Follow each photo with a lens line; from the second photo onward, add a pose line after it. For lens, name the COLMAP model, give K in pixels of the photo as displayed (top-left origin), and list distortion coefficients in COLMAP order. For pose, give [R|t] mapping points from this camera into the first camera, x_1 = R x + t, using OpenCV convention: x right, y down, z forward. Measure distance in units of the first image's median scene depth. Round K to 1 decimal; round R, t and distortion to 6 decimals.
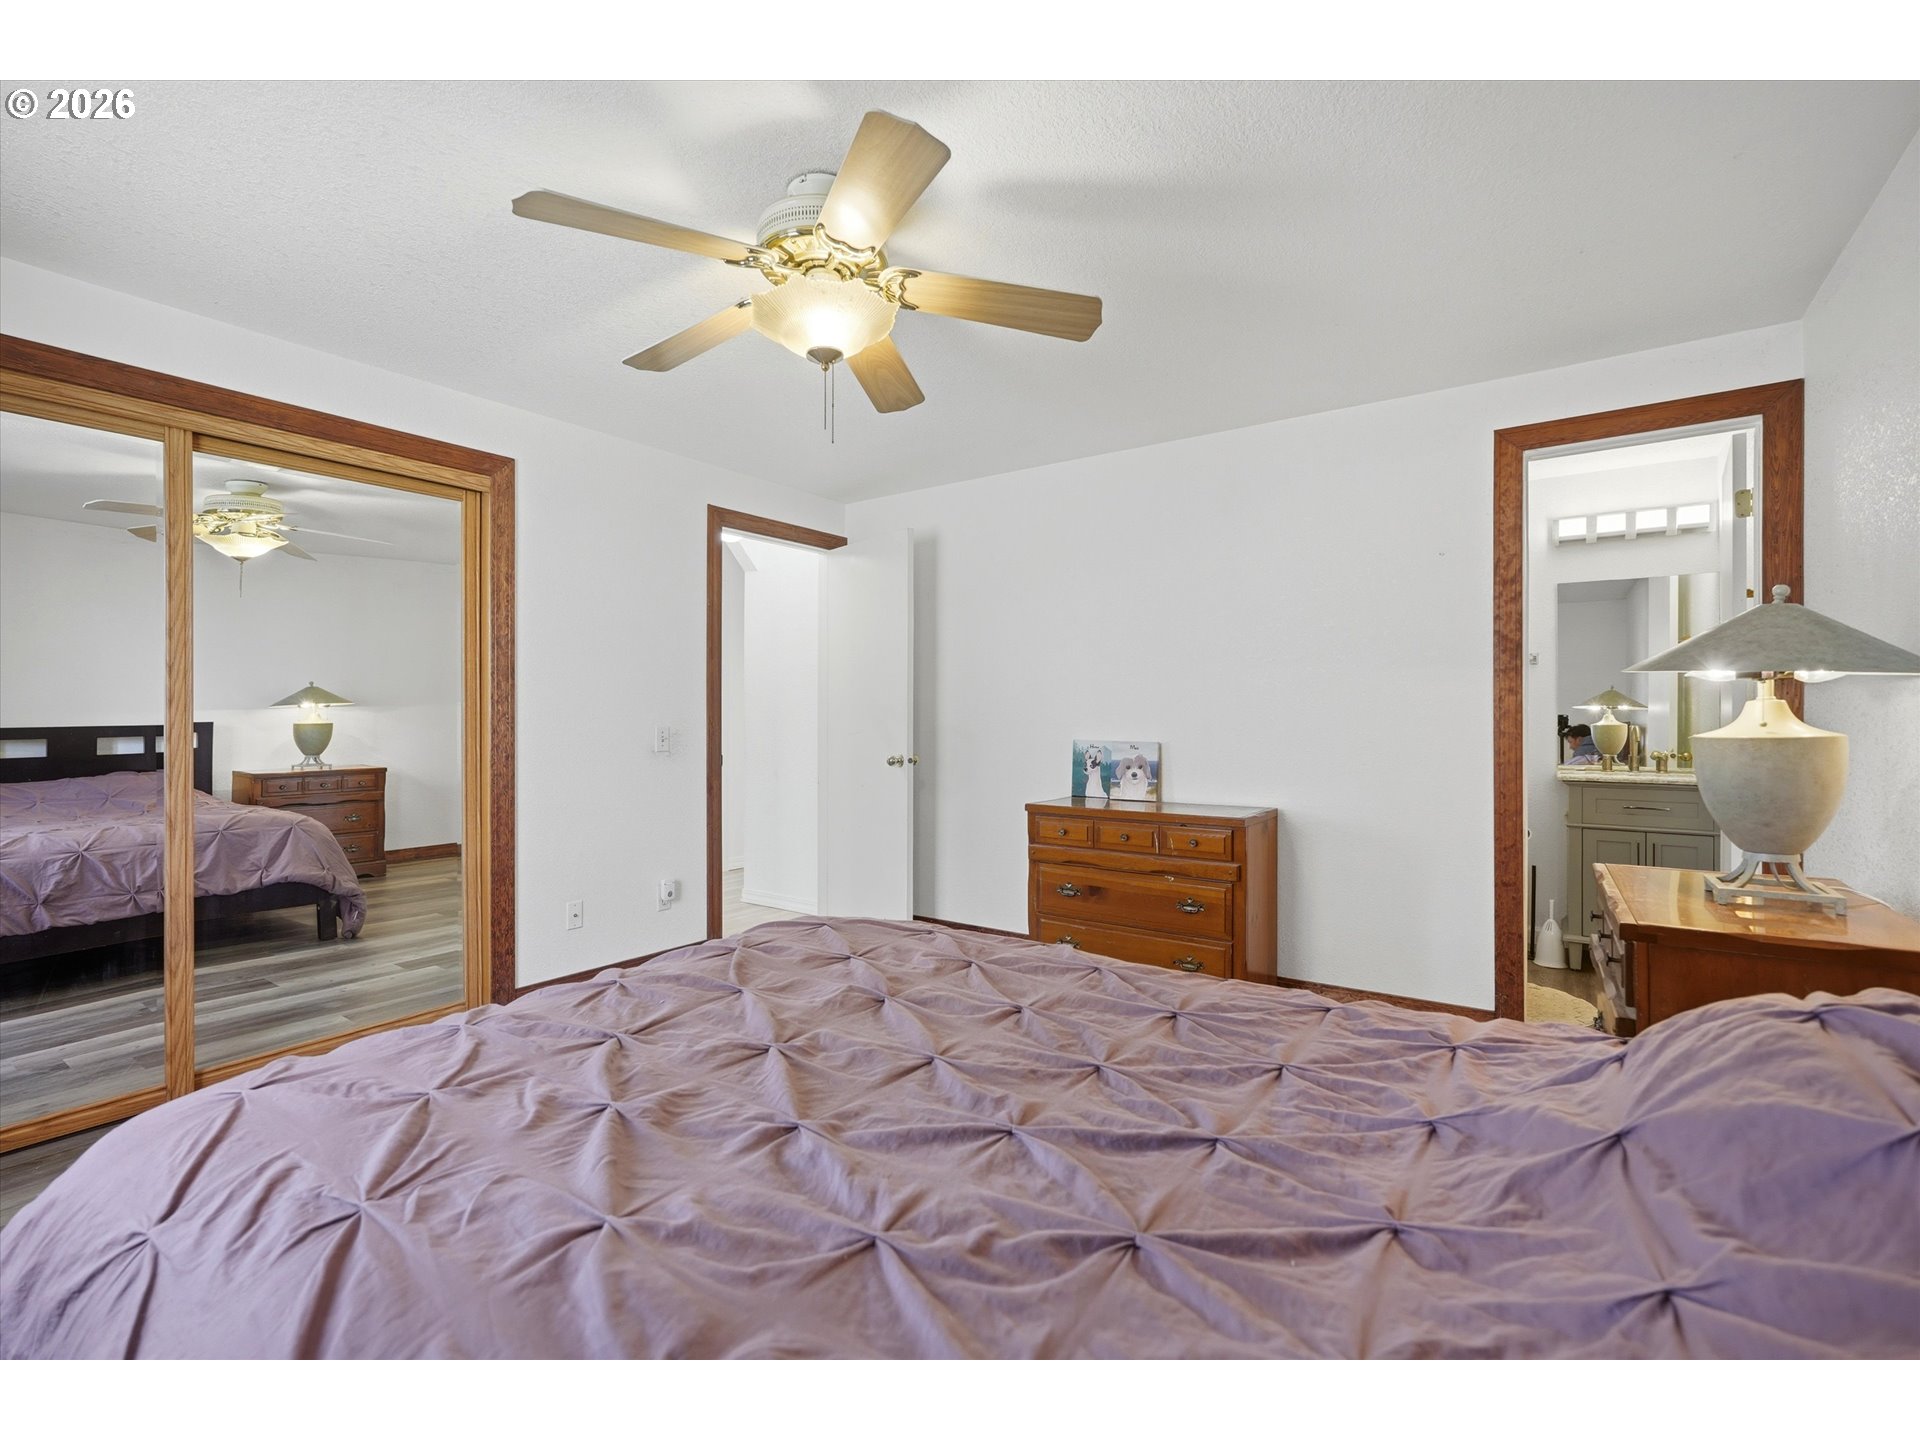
lens RADIAL K [[861.0, 0, 965.7], [0, 861.0, 717.7], [0, 0, 1]] dist [0.003638, 0.000255]
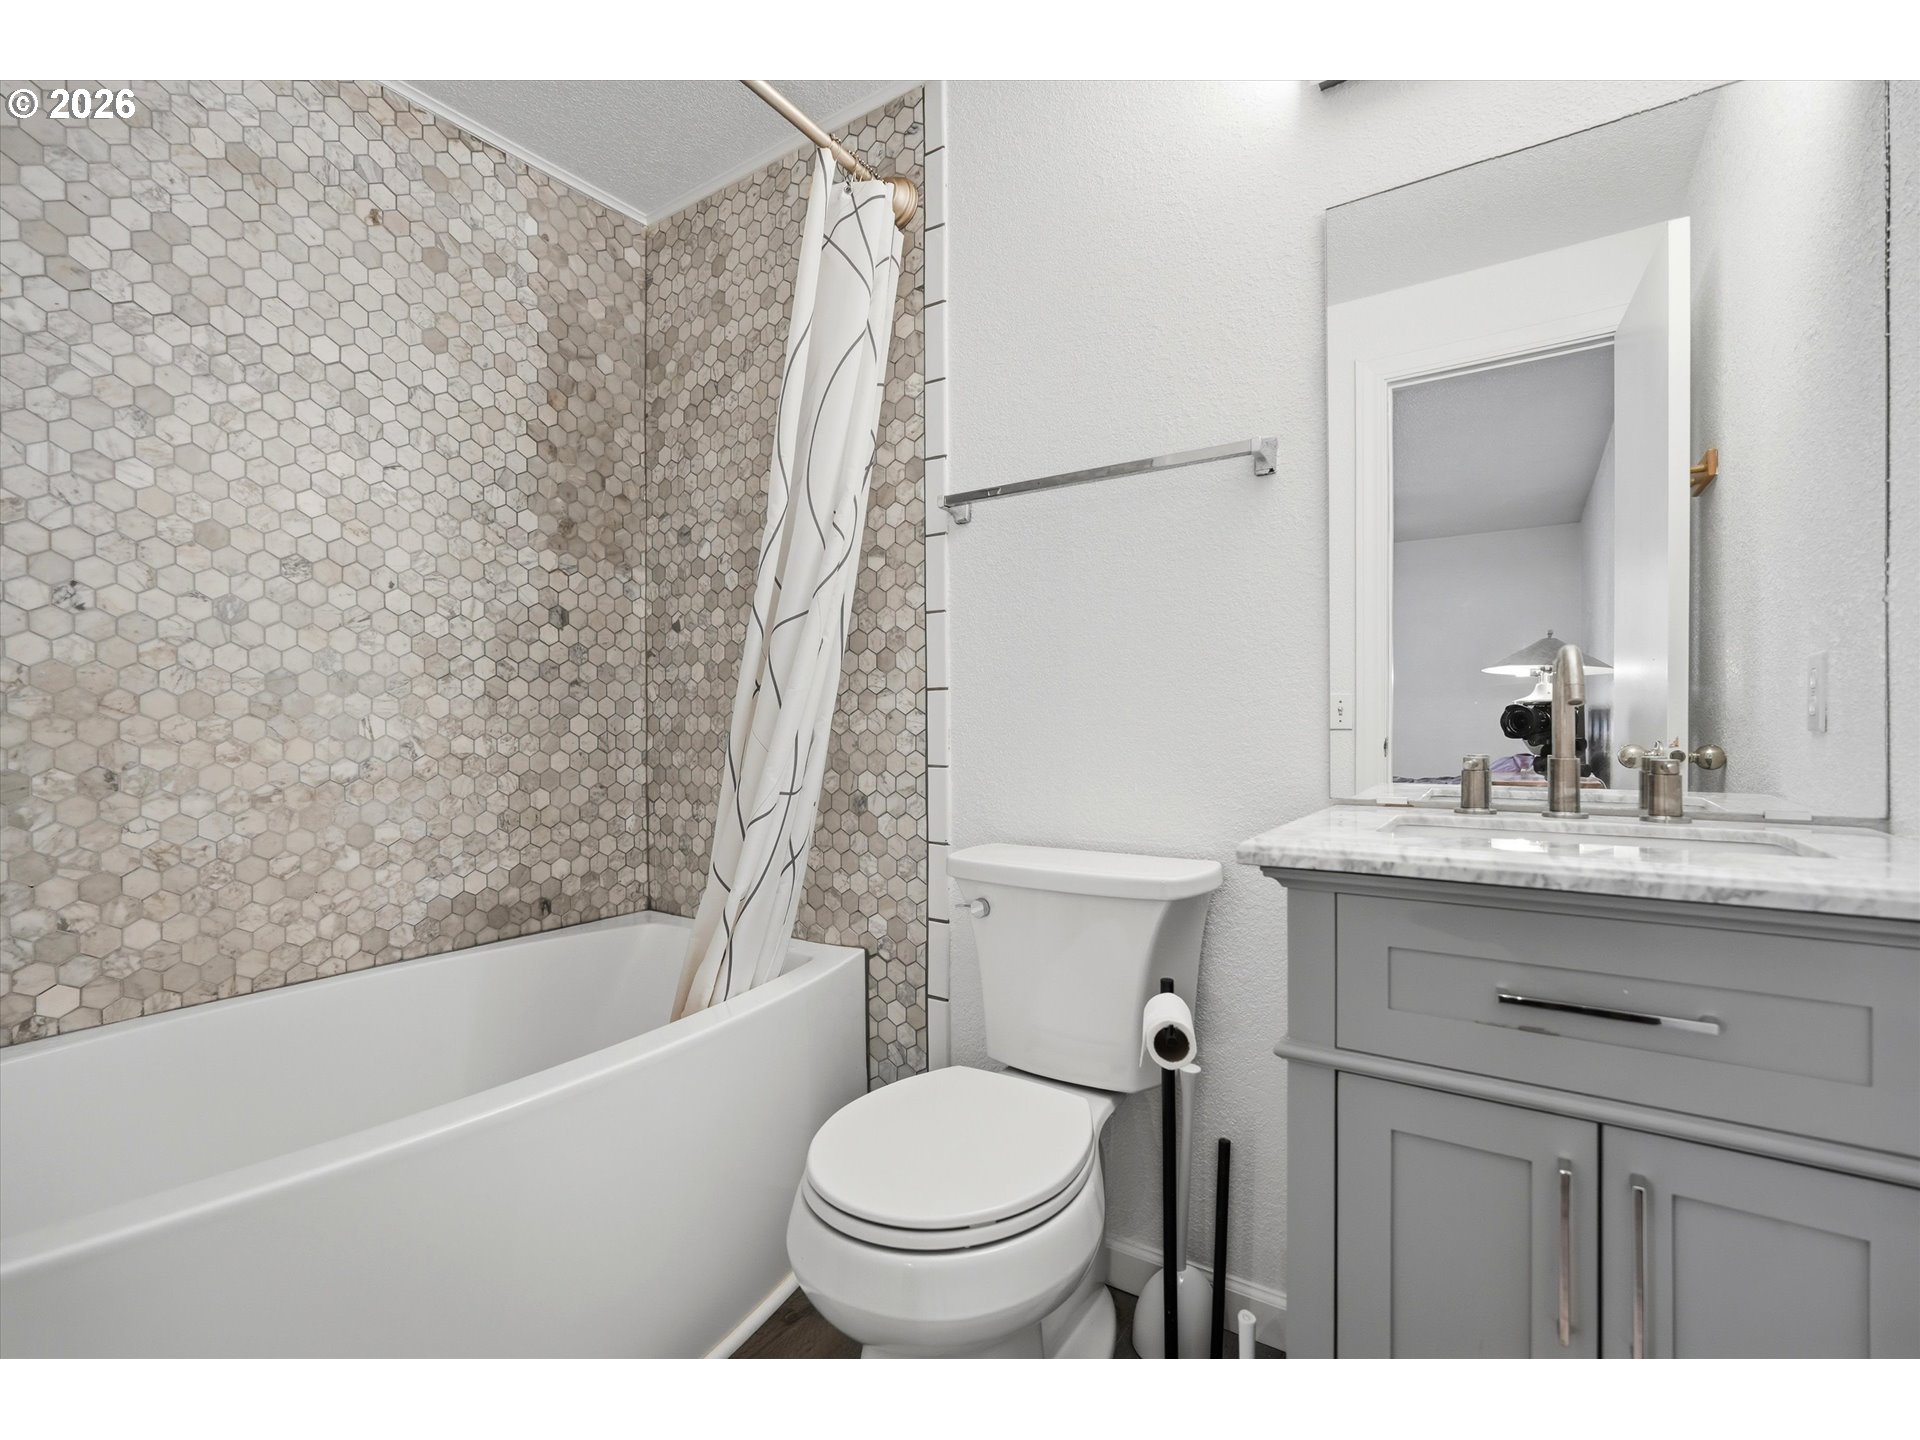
lens RADIAL K [[861.0, 0, 956.0], [0, 861.0, 726.1], [0, 0, 1]] dist [0.003638, 0.000255]
pose [[0.999928, -0.004697, 0.011079, 0.508236], [0.004723, 0.999986, -0.002306, 0.030658], [-0.011068, 0.002358, 0.999936, 0.639284]]
